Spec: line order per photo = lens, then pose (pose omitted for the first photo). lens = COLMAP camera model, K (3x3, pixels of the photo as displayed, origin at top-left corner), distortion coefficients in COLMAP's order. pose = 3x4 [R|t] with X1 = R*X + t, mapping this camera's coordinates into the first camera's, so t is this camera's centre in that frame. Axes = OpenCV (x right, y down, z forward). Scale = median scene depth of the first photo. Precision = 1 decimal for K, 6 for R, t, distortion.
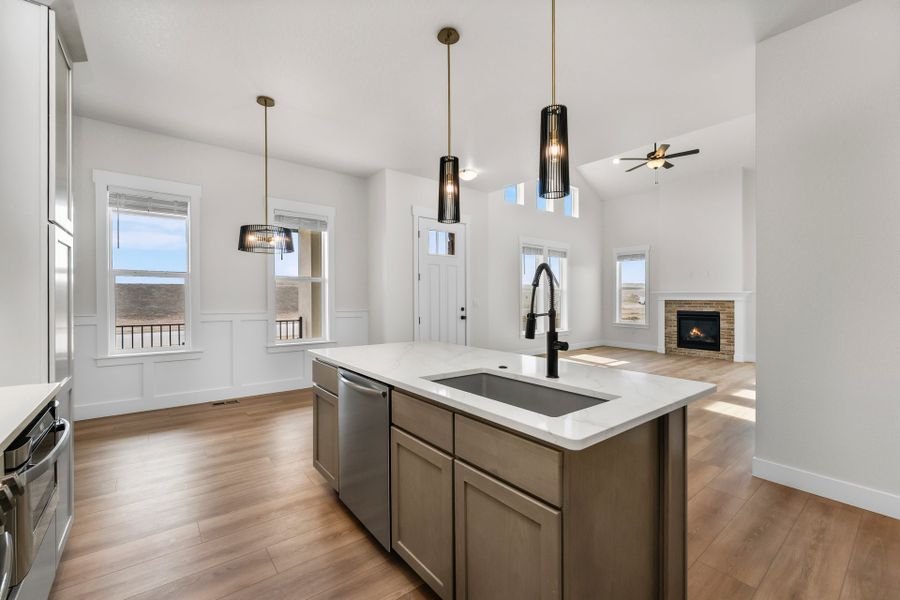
lens RADIAL K [[374.8, 0, 463.3], [0, 374.8, 303.3], [0, 0, 1]] dist [-0.000473, -0.001535]
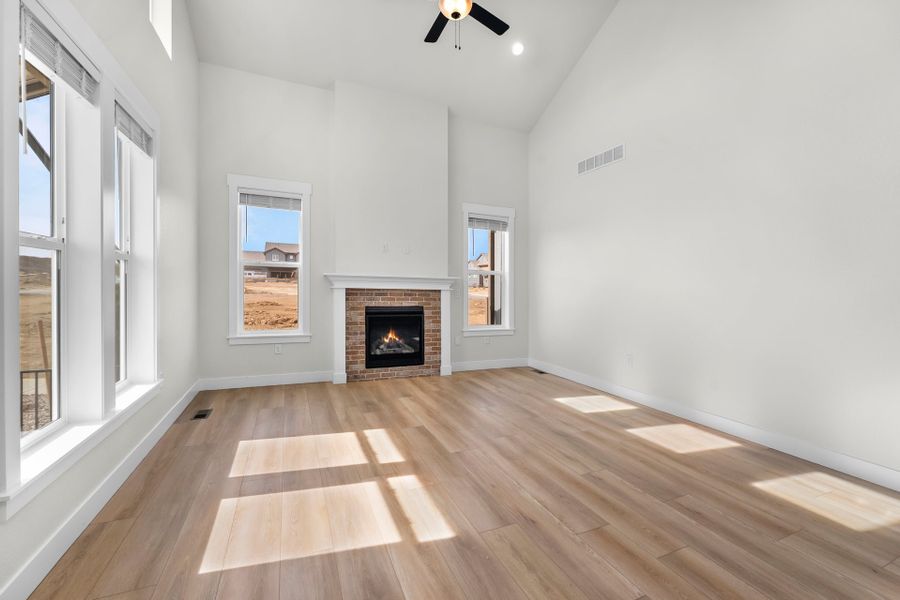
lens RADIAL K [[374.8, 0, 452.5], [0, 374.8, 287.2], [0, 0, 1]] dist [-0.000473, -0.001535]
pose [[0.278058, 0.000966, 0.960564, 0.043724], [-0.004357, 0.999990, 0.000256, -0.011812], [-0.960554, -0.004257, 0.278060, 0.729179]]
